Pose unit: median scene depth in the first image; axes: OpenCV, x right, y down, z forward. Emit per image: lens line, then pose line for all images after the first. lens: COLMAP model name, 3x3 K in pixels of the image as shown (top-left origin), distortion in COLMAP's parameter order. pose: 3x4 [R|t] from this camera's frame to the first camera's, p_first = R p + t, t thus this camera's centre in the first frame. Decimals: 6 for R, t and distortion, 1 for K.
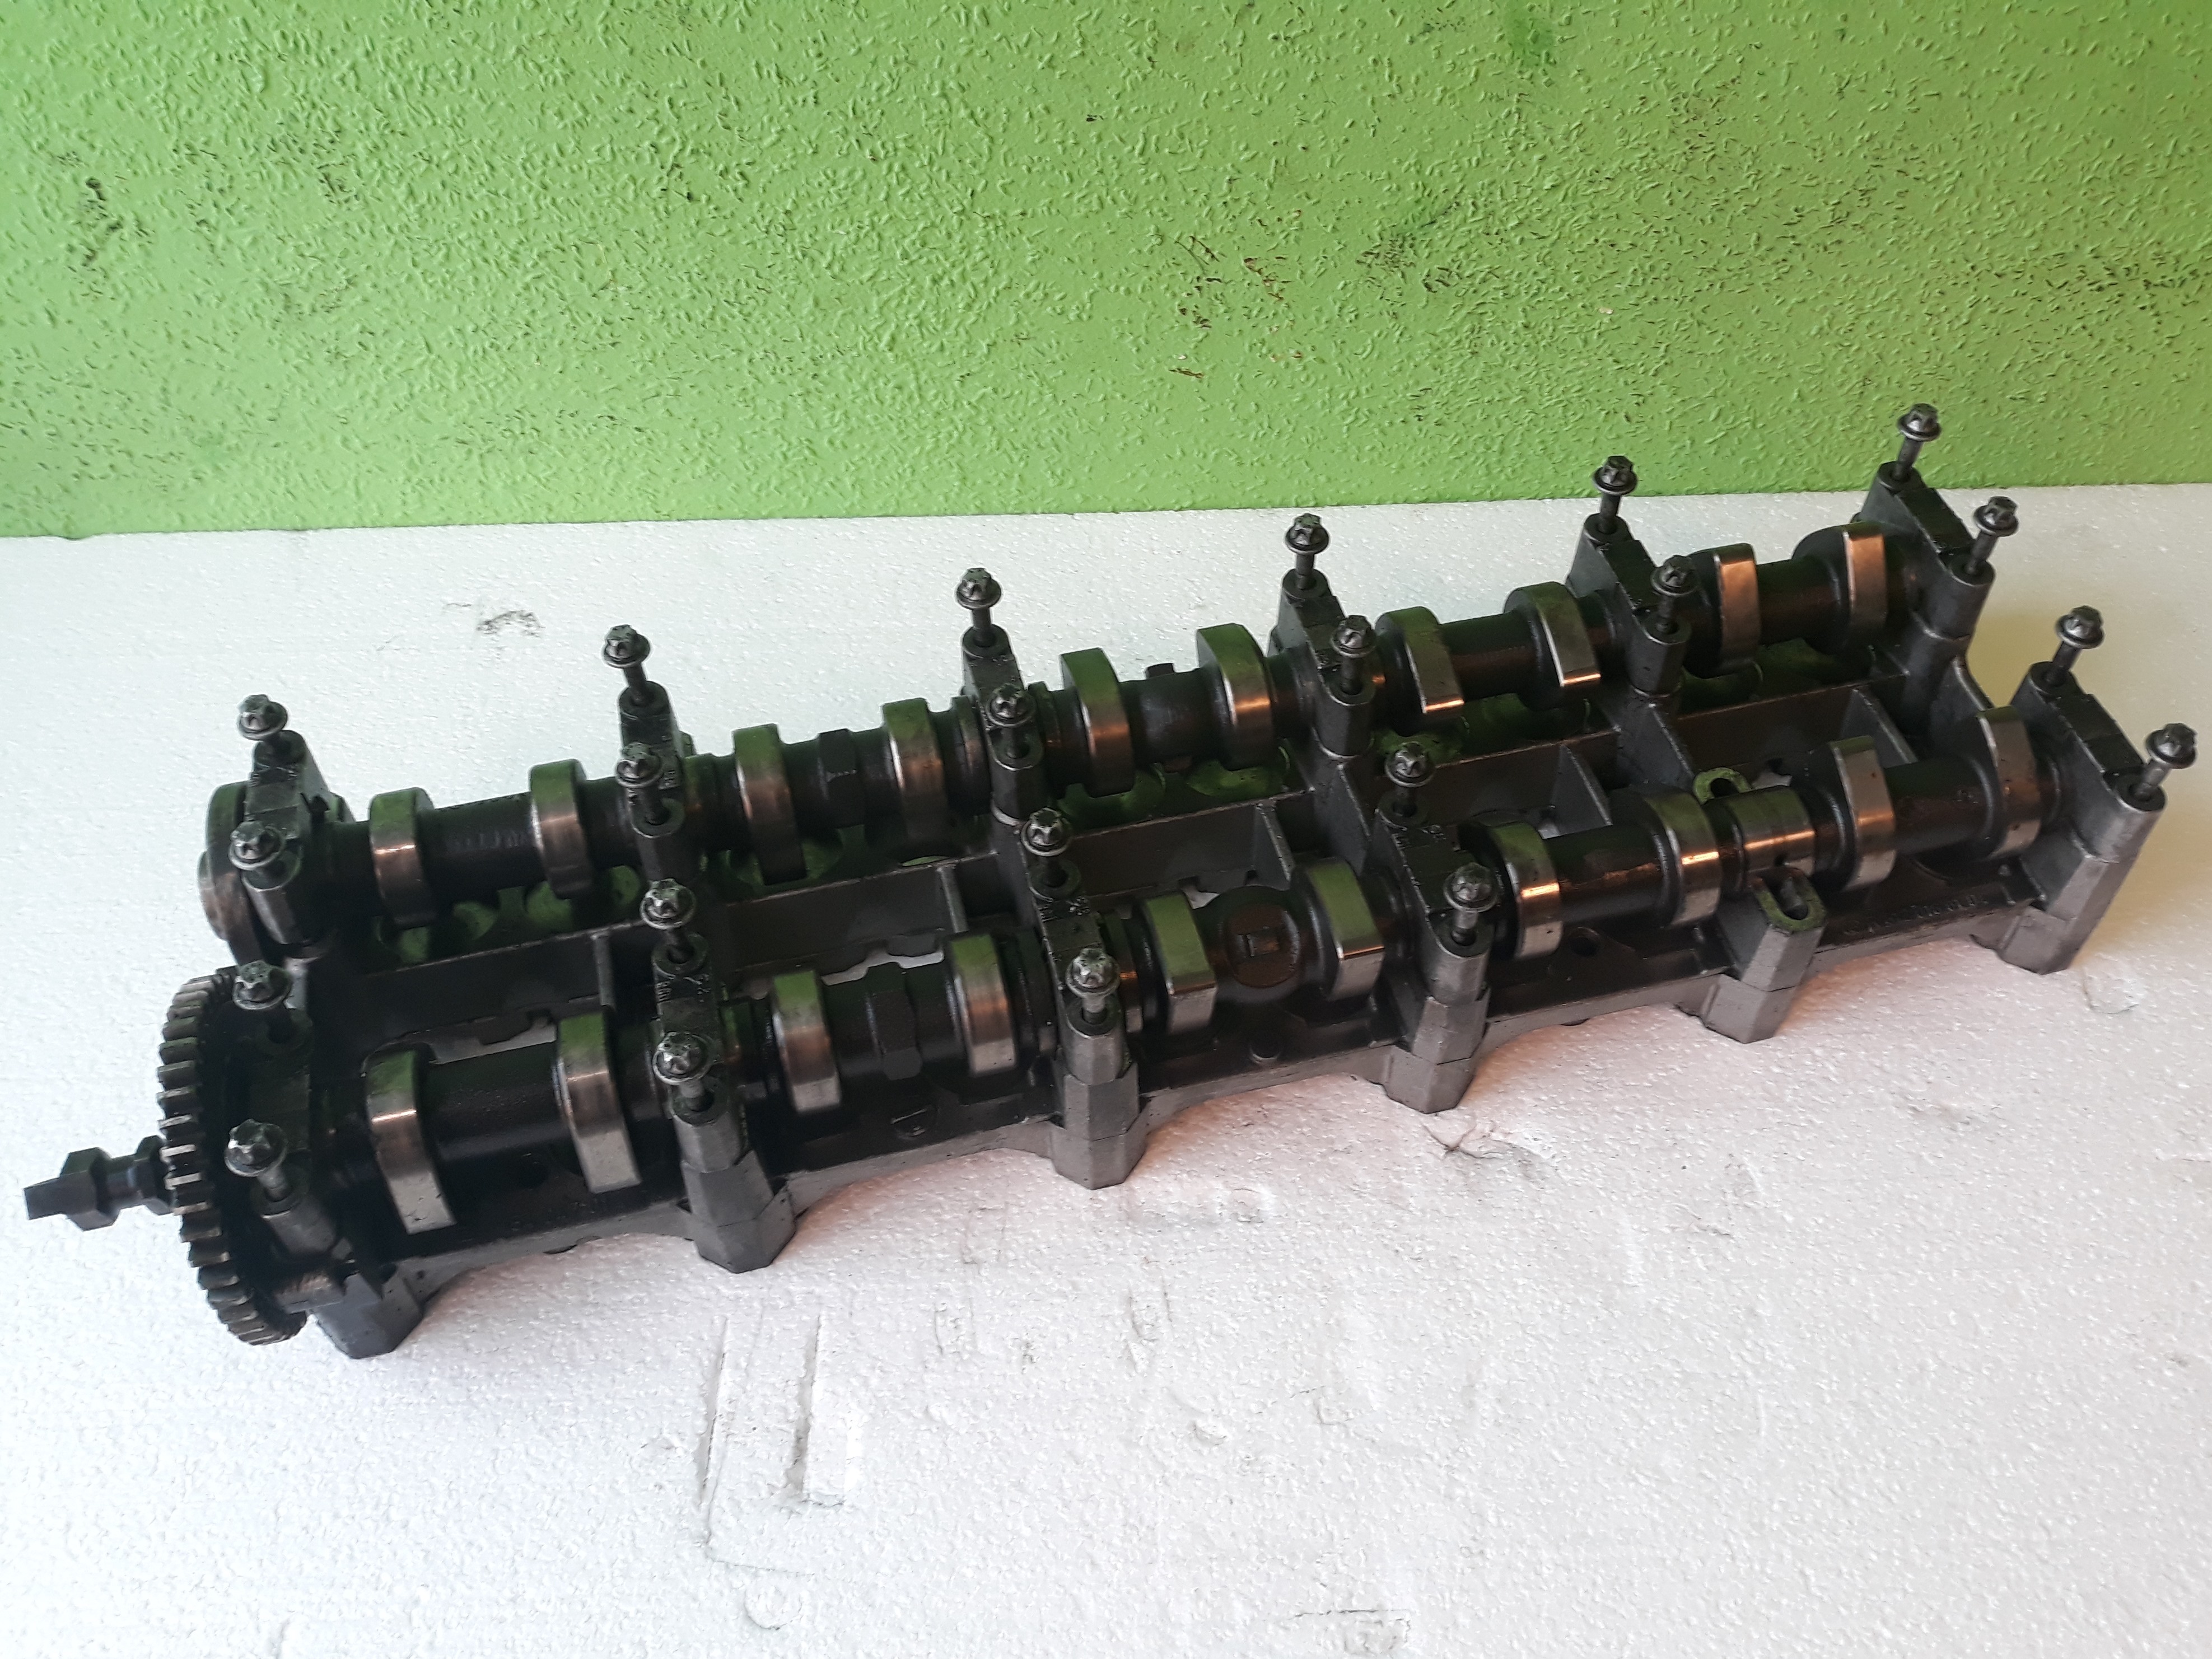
lens RADIAL K [[1764.4, 0, 1106.0], [0, 1764.4, 829.5], [0, 0, 1]] dist [-0.001843, -0.008627]
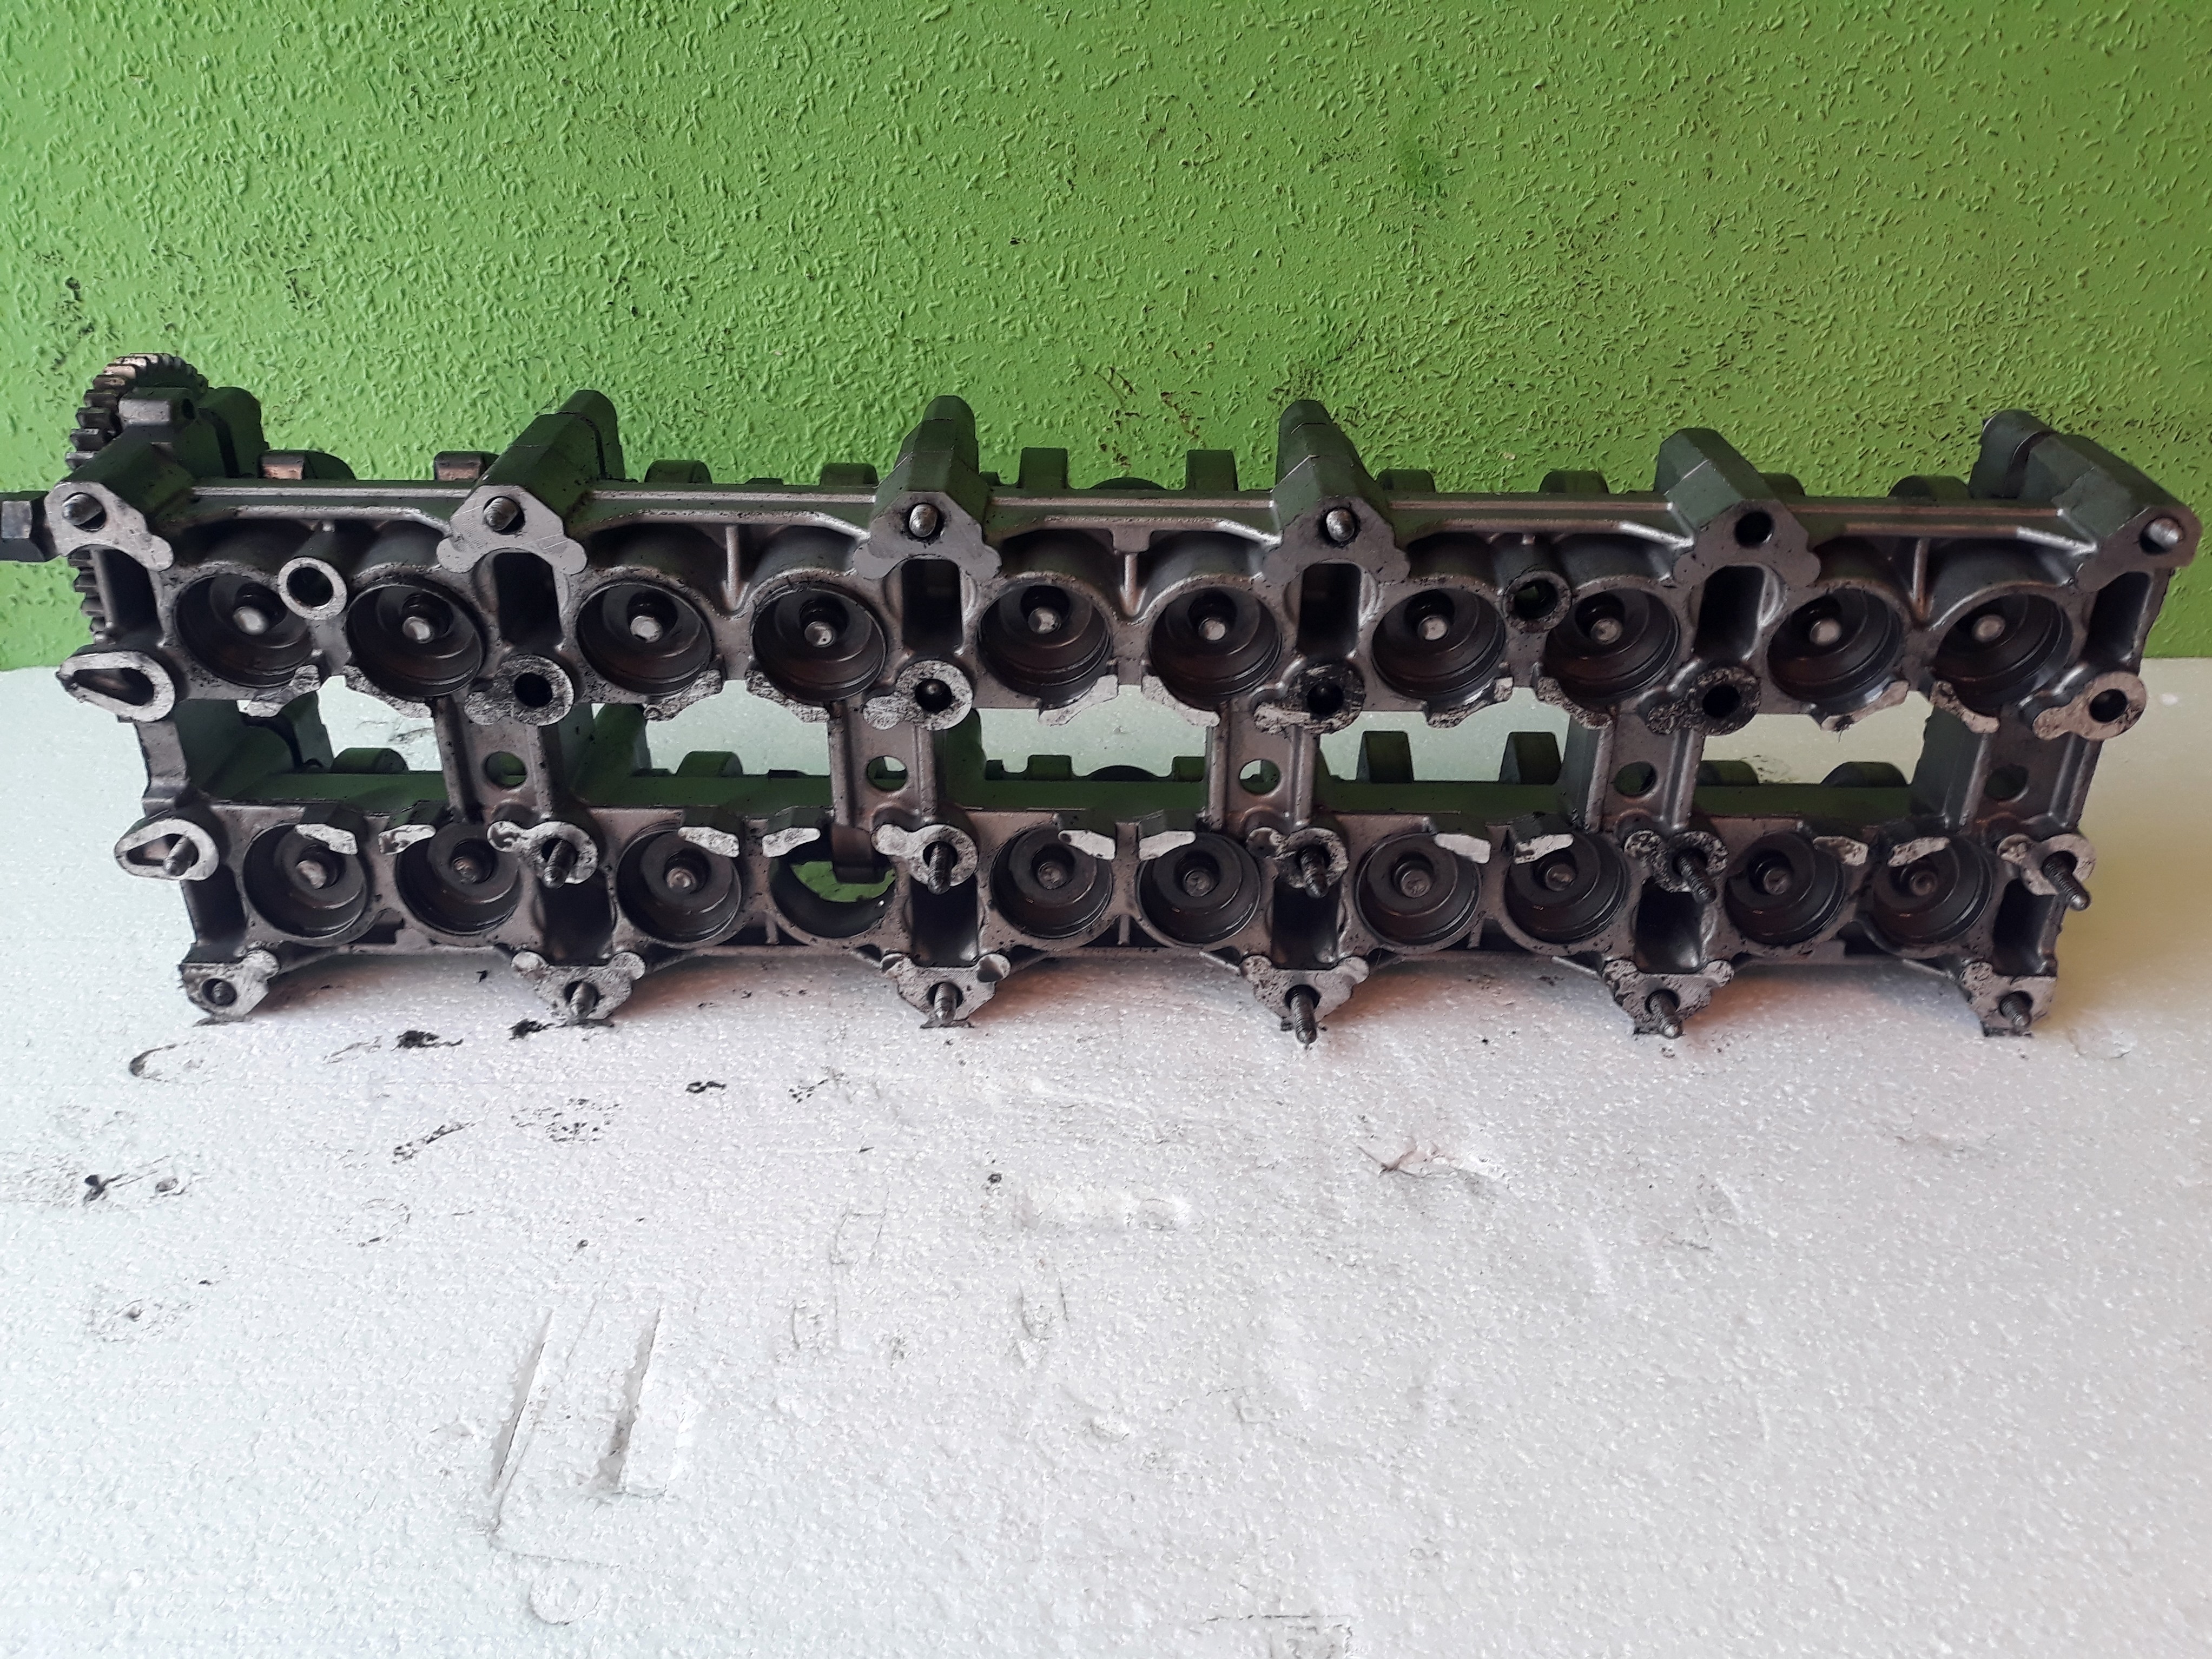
lens RADIAL K [[1727.3, 0, 1064.4], [0, 1727.3, 830.8], [0, 0, 1]] dist [-0.023784, 0.023664]
pose [[0.999910, 0.013398, -0.000568, 0.032189], [-0.012987, 0.956933, -0.290018, 0.288965], [-0.003342, 0.289999, 0.957021, 0.124586]]
